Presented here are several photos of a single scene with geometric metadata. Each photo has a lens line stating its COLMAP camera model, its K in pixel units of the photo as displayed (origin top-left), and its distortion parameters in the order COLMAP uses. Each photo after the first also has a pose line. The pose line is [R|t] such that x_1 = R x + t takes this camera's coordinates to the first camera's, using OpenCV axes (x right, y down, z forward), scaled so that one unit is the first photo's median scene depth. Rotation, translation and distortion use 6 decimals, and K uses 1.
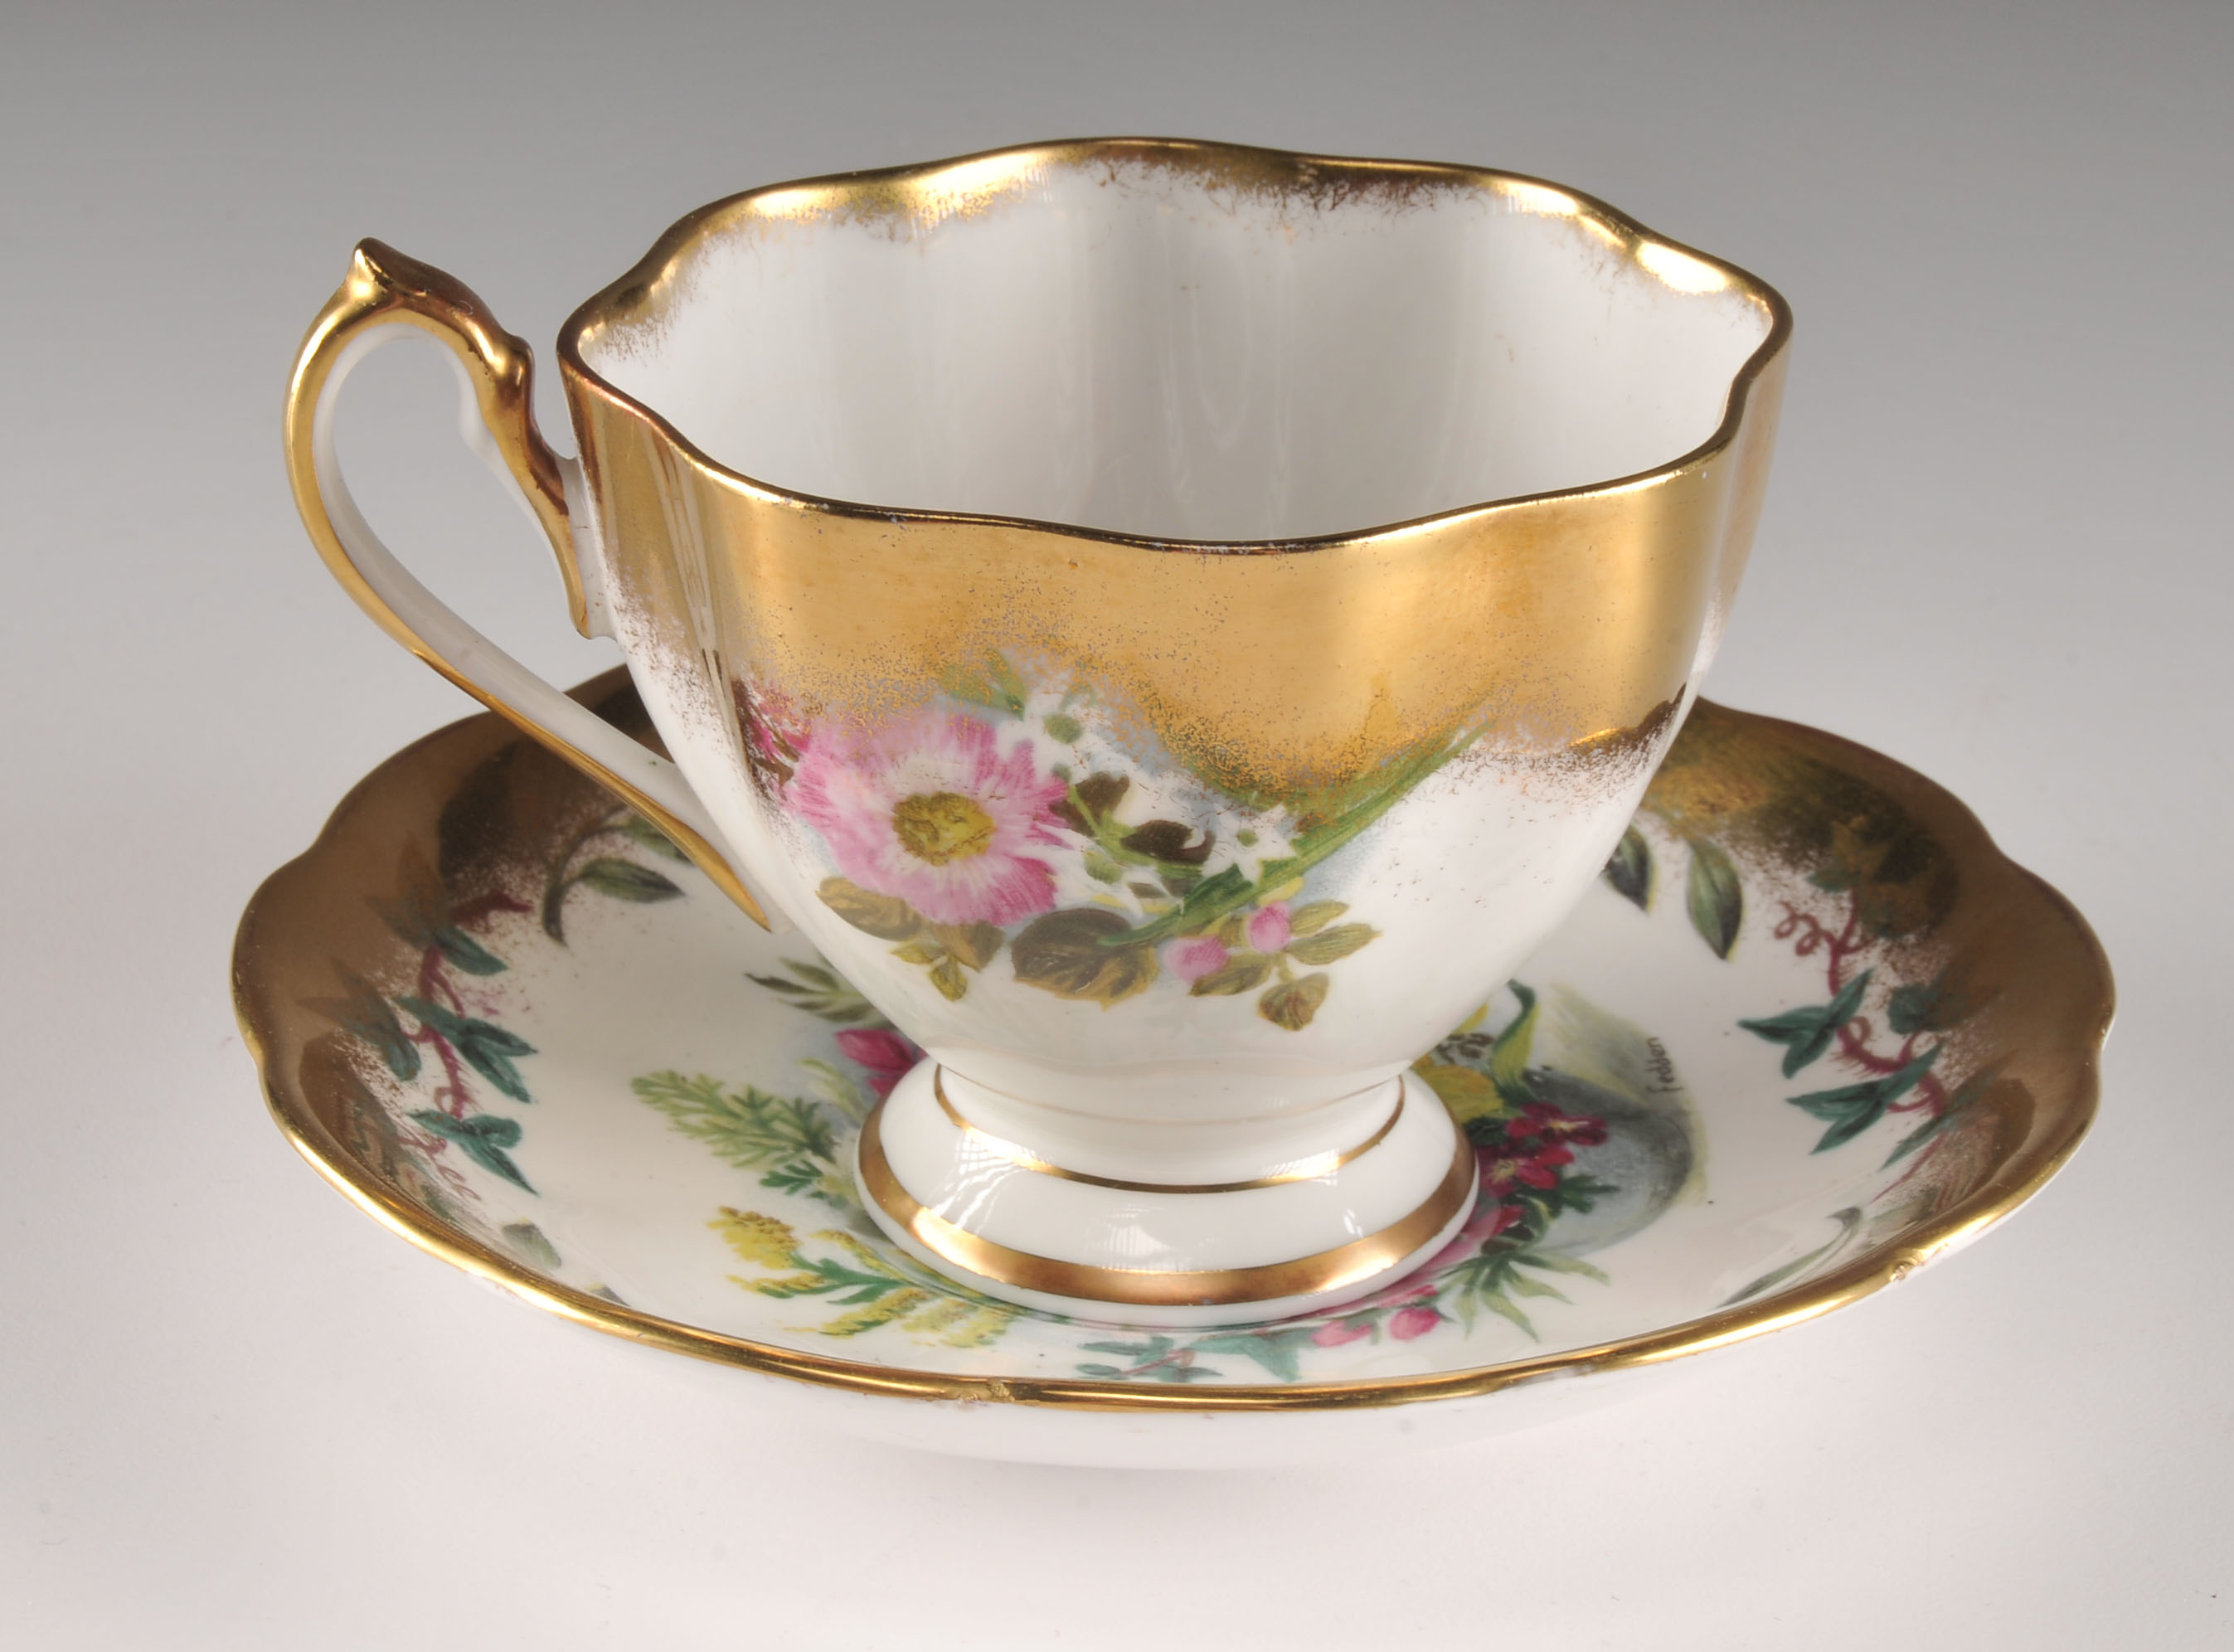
lens RADIAL K [[5263.7, 0, 1117.0], [0, 5263.7, 826.0], [0, 0, 1]] dist [-0.136387, -0.104218]
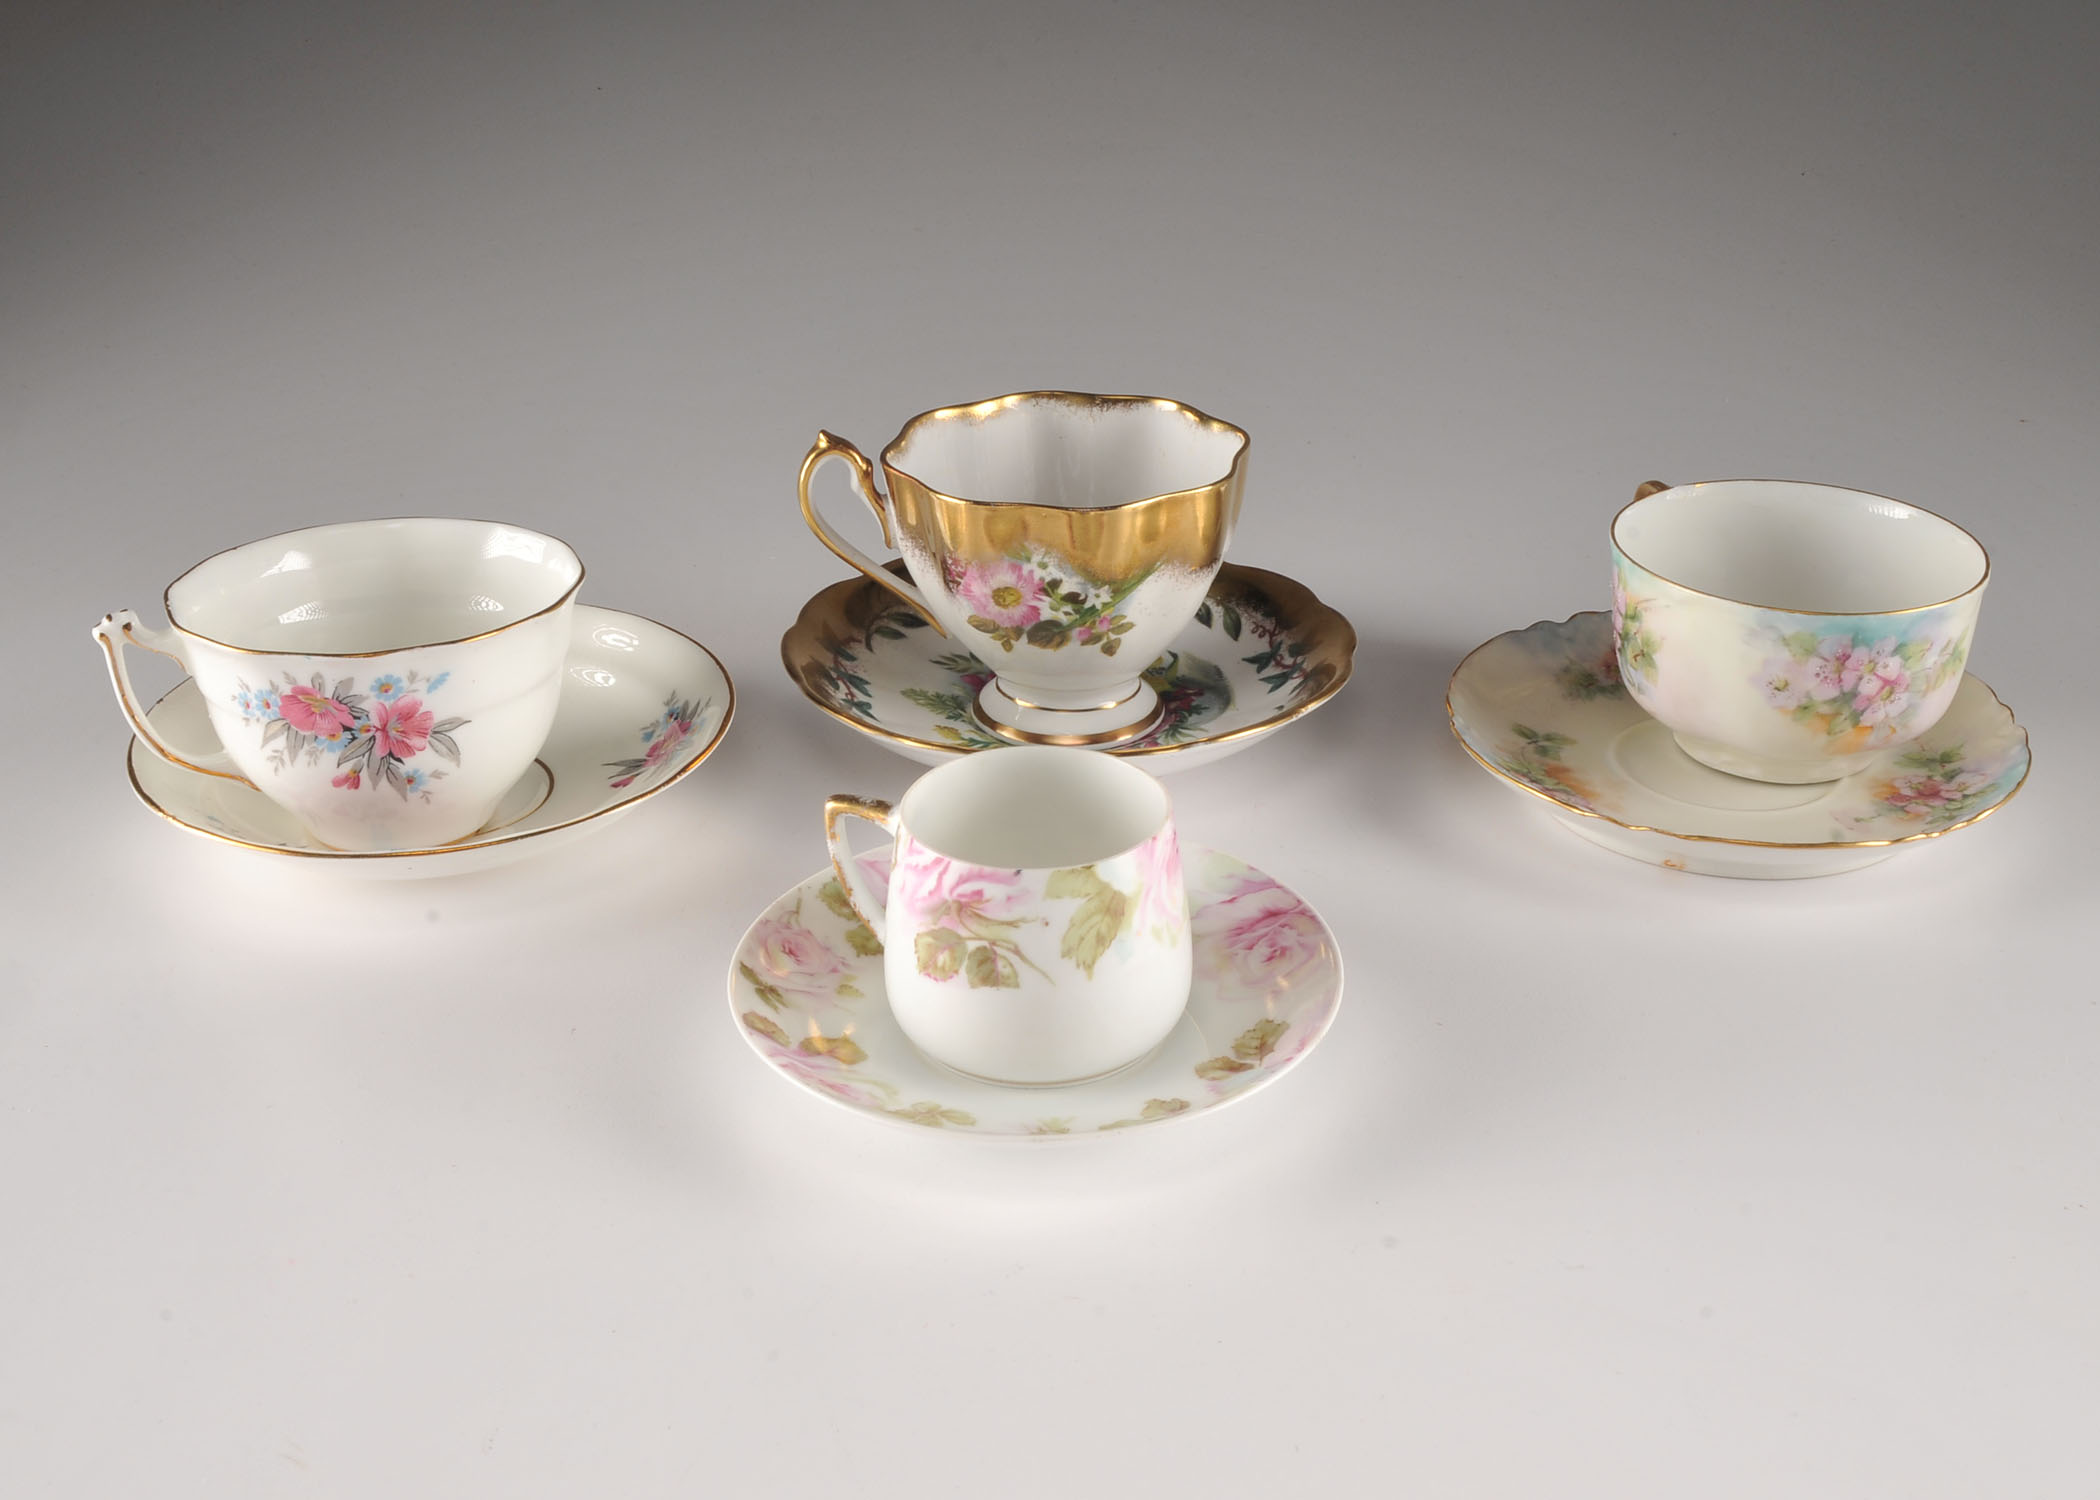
lens RADIAL K [[2645.1, 0, 1050.0], [0, 2645.1, 750.0], [0, 0, 1]] dist [0.003920, 0.022742]
pose [[0.997698, -0.043650, 0.051901, -0.094499], [0.043425, 0.999042, 0.005465, 0.087091], [-0.052090, -0.003199, 0.998637, -0.674012]]
